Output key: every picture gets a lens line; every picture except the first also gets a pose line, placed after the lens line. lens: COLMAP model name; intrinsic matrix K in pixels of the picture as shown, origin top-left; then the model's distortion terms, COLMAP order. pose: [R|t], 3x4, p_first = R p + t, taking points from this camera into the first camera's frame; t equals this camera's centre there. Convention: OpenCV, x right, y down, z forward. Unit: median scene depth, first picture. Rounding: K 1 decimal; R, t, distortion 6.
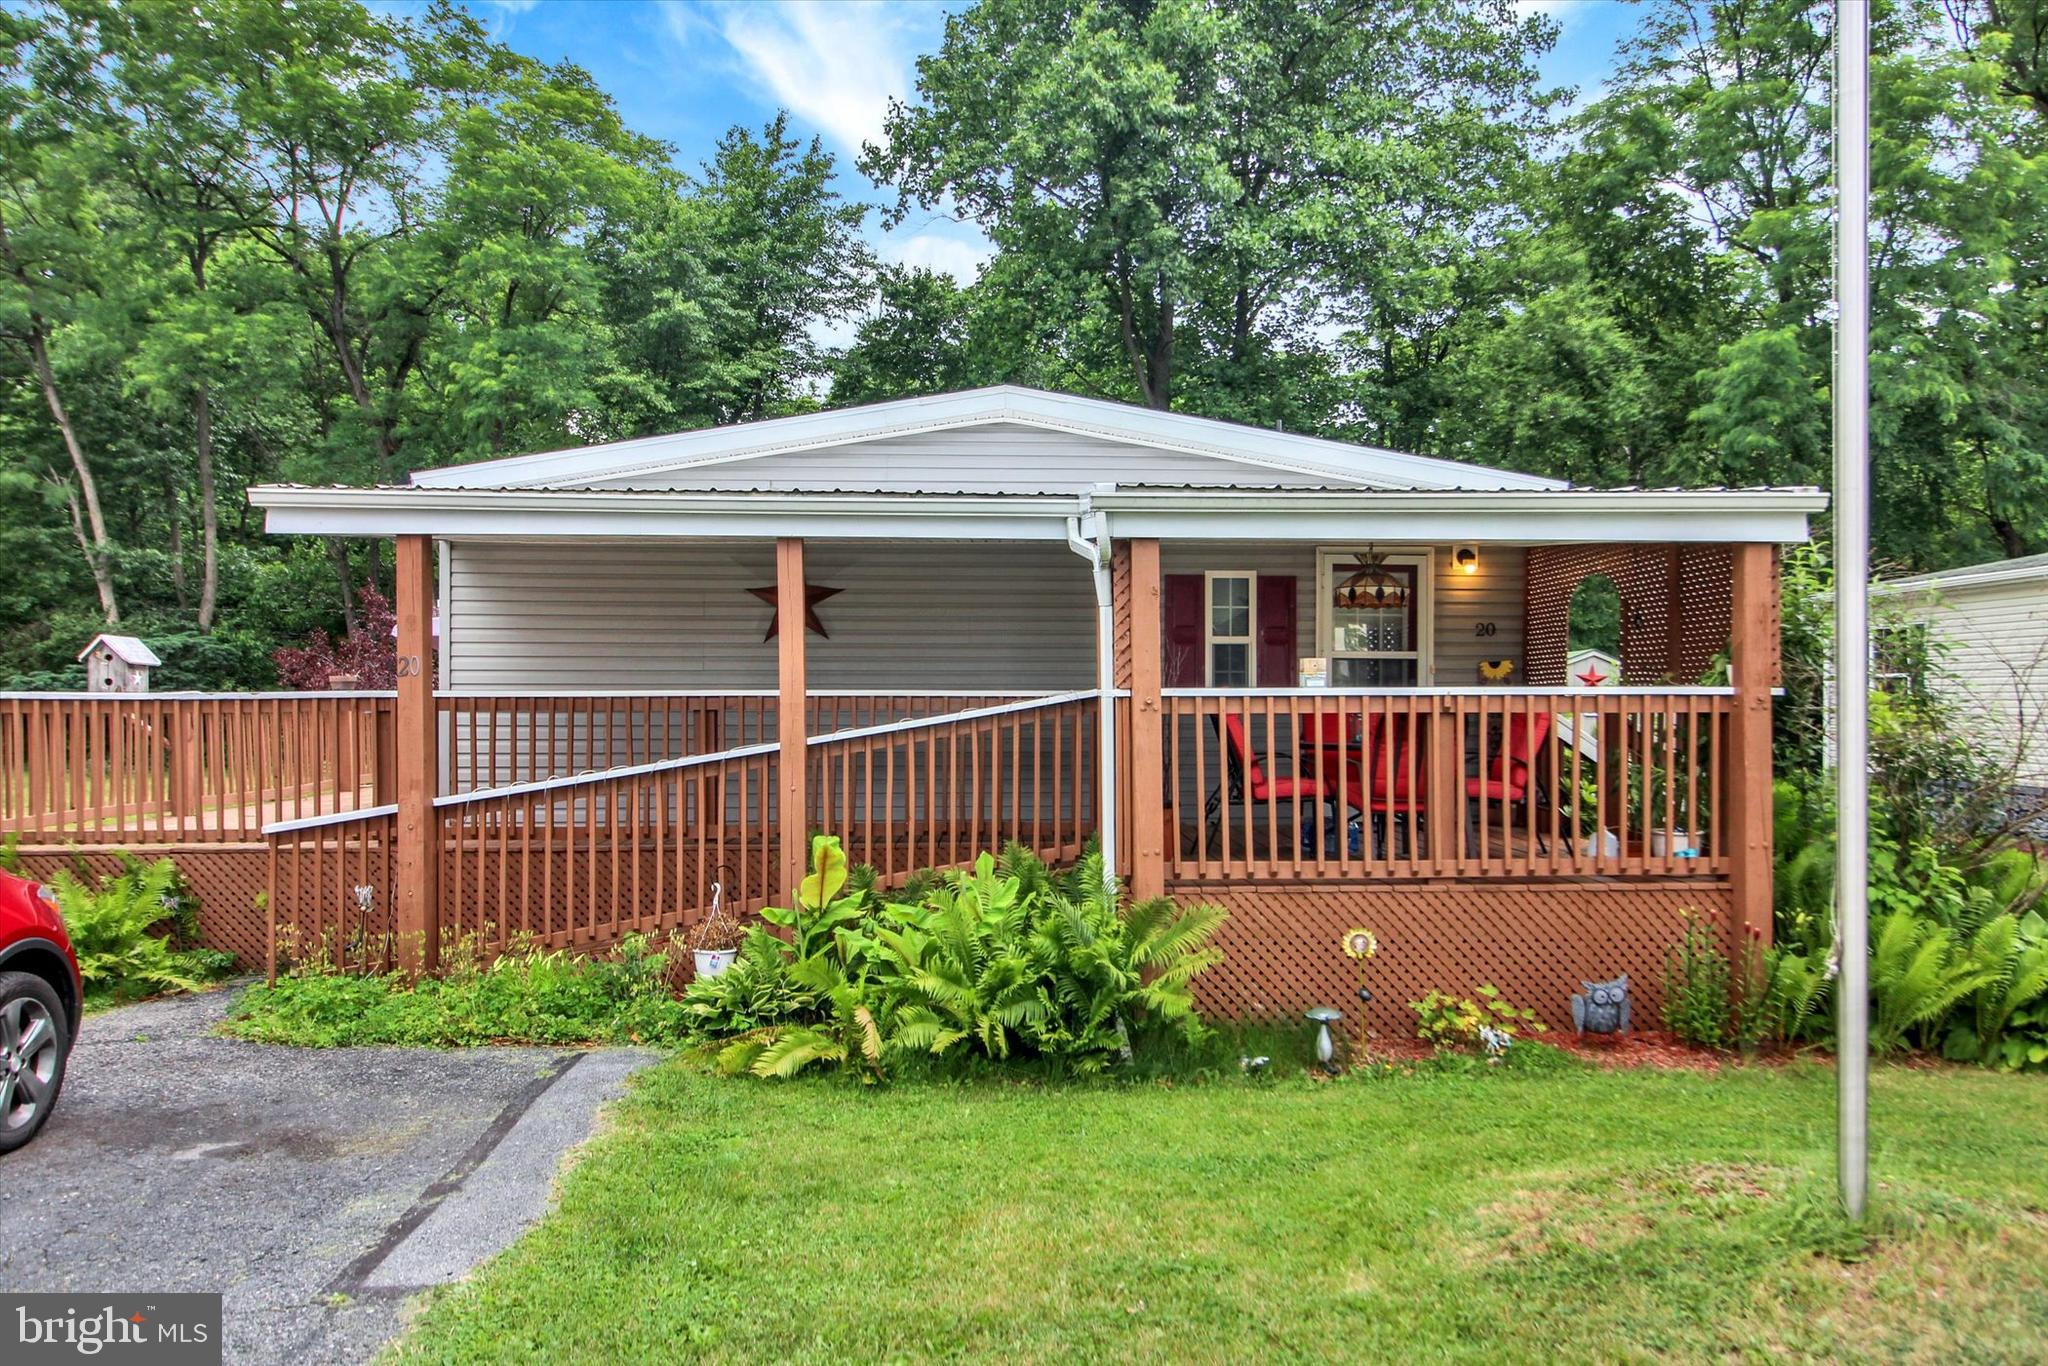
lens RADIAL K [[1437.1, 0, 1024.0], [0, 1437.1, 683.0], [0, 0, 1]] dist [-0.001187, -0.001227]
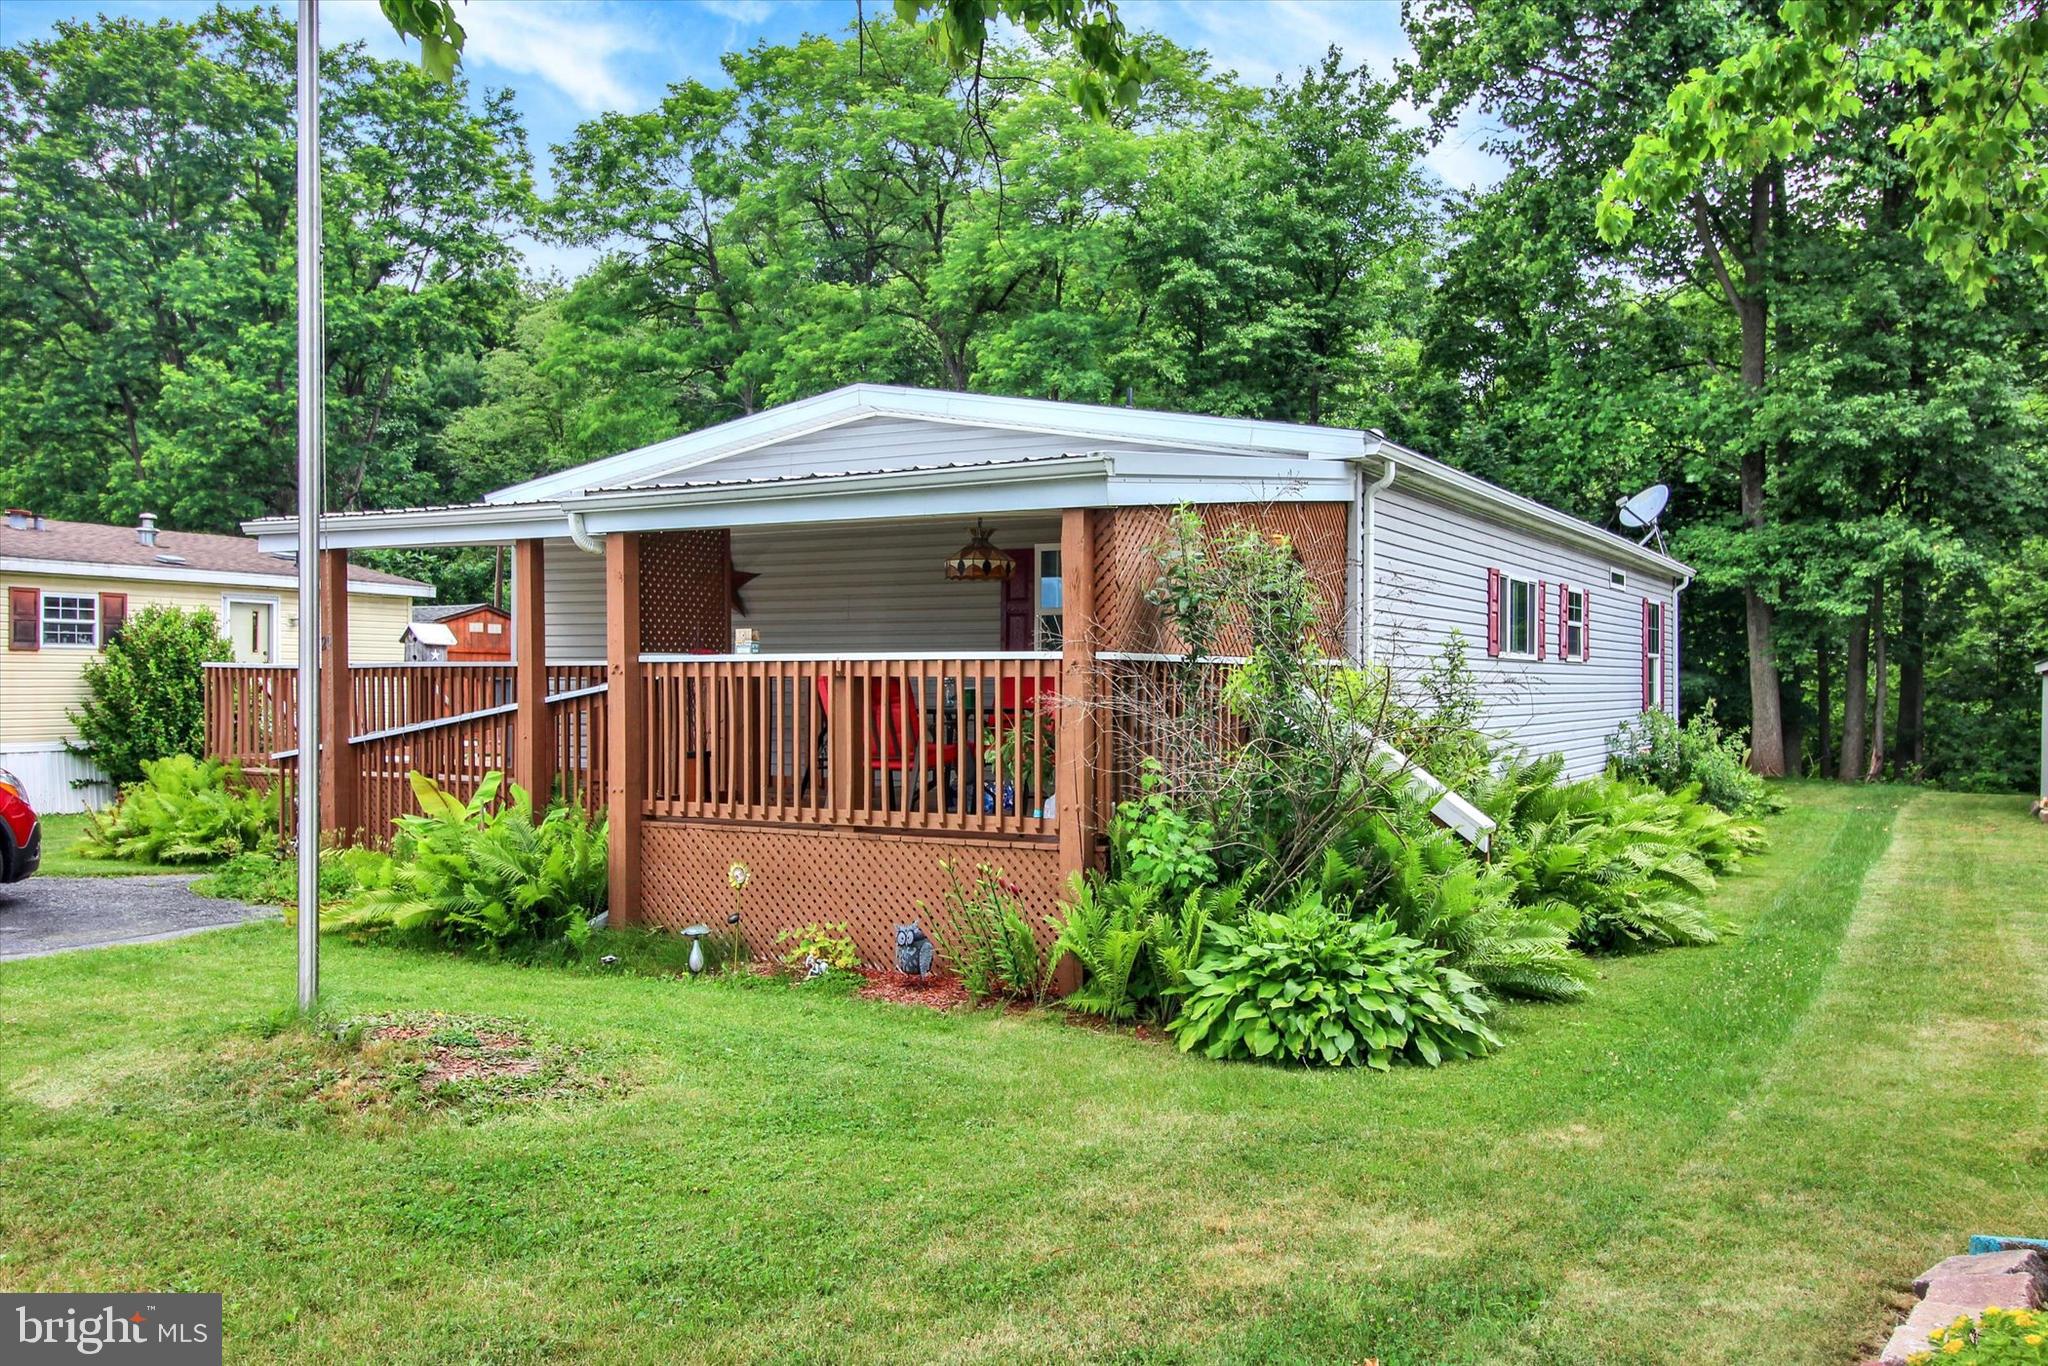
lens RADIAL K [[1616.6, 0, 1024.0], [0, 1616.6, 683.0], [0, 0, 1]] dist [0.013161, 0.004709]
pose [[0.855963, 0.002753, -0.517029, 0.792310], [0.003567, 0.999931, 0.011231, 0.008983], [0.517024, -0.011458, 0.855894, 0.004947]]
